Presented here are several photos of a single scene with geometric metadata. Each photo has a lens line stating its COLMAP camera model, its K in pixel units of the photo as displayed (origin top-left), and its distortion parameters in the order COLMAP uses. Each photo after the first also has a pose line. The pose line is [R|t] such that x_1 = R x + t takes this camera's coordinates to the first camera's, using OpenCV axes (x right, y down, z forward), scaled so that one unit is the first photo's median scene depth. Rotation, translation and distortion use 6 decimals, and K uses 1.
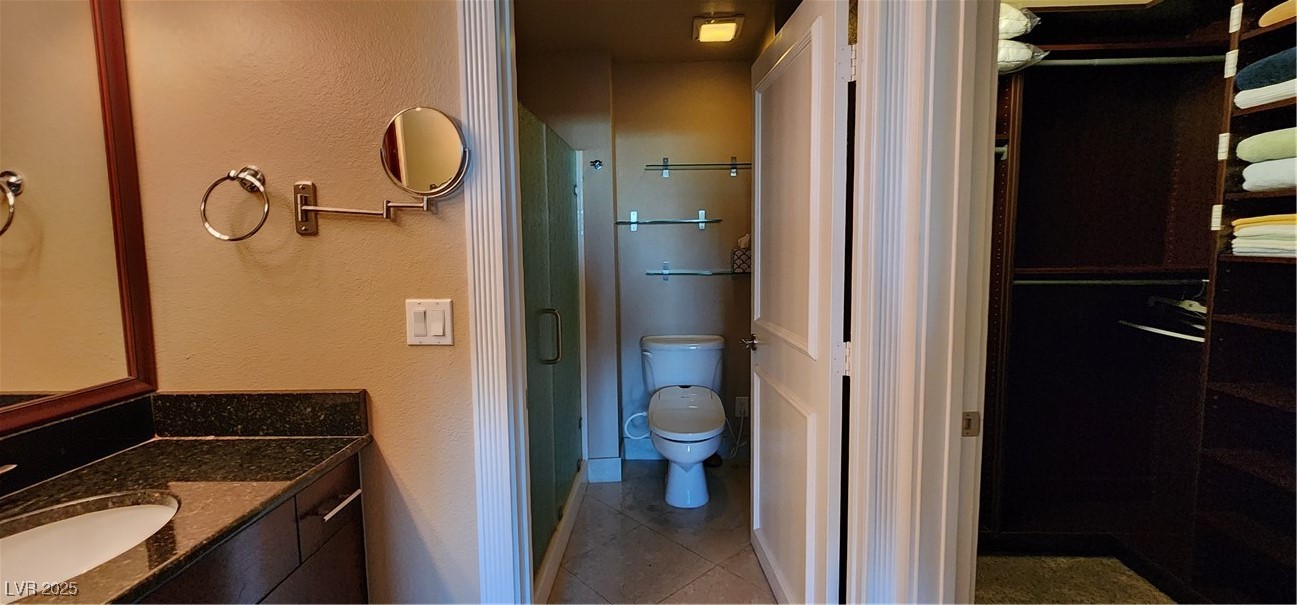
lens RADIAL K [[549.8, 0, 650.7], [0, 549.8, 283.5], [0, 0, 1]] dist [0.000085, -0.000046]
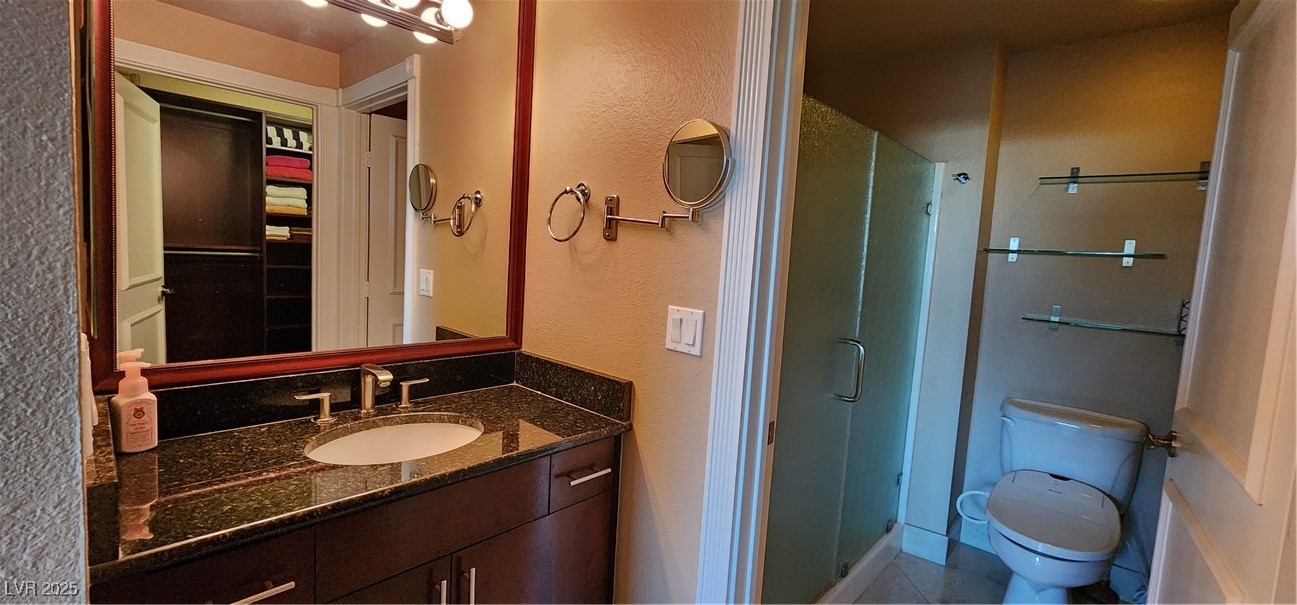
lens RADIAL K [[533.8, 0, 647.3], [0, 533.8, 294.2], [0, 0, 1]] dist [0.000502, 0.000162]
pose [[0.752482, 0.110750, -0.649235, 0.183397], [-0.122580, 0.992087, 0.027161, -0.014786], [0.647105, 0.059145, 0.760103, 0.195362]]
